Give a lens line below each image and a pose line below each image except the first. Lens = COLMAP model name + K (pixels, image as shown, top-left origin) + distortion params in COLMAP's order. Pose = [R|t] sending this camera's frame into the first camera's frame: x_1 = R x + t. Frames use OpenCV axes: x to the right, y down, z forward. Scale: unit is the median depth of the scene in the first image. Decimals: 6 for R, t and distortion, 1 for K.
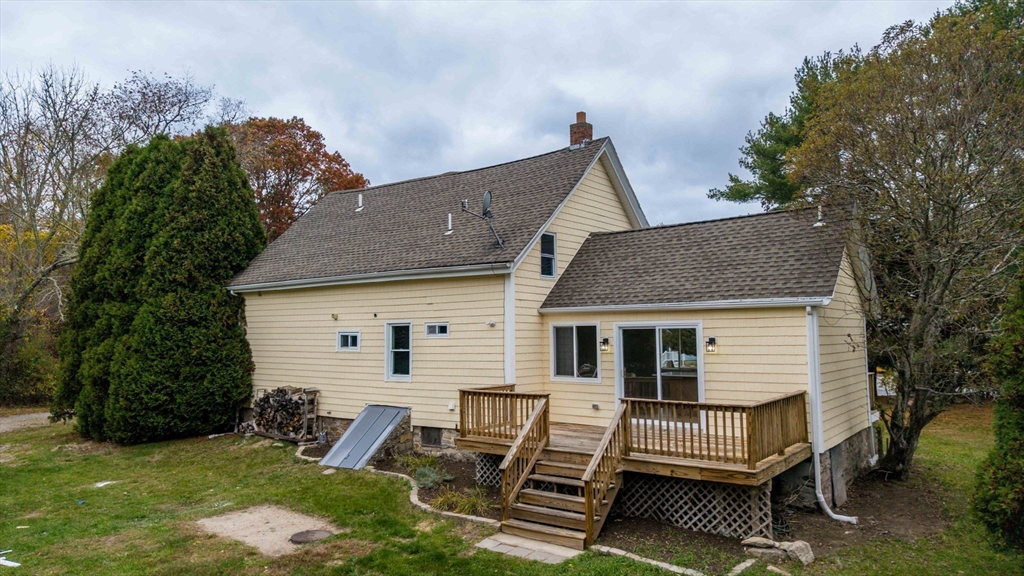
lens RADIAL K [[692.2, 0, 509.4], [0, 692.2, 288.7], [0, 0, 1]] dist [0.004249, -0.006661]
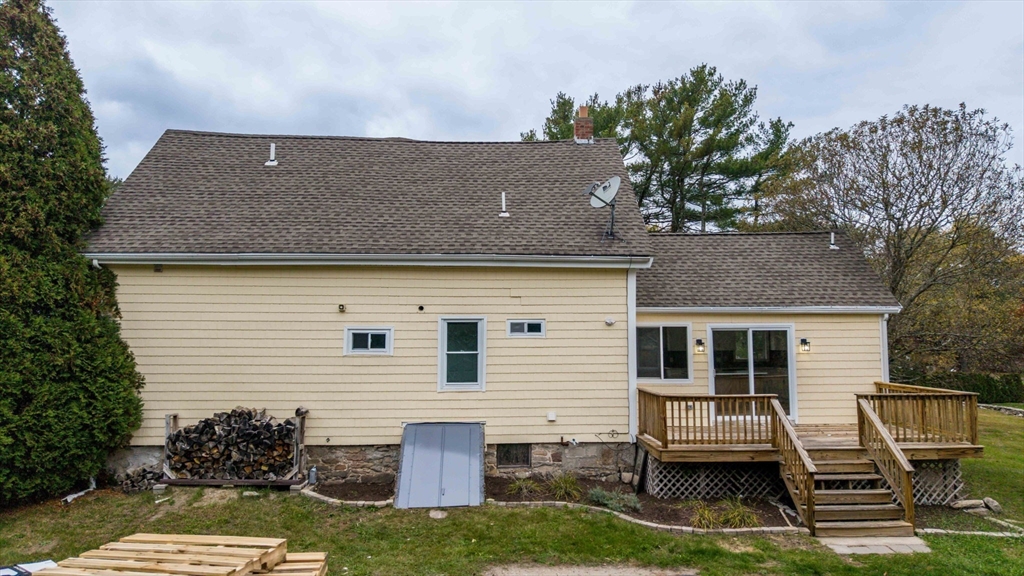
lens RADIAL K [[692.2, 0, 510.4], [0, 692.2, 284.4], [0, 0, 1]] dist [0.004249, -0.006661]
pose [[0.764217, 0.057329, 0.642406, -0.647065], [-0.049269, 0.998320, -0.030480, 0.032040], [-0.643074, -0.008357, 0.765758, 0.352289]]
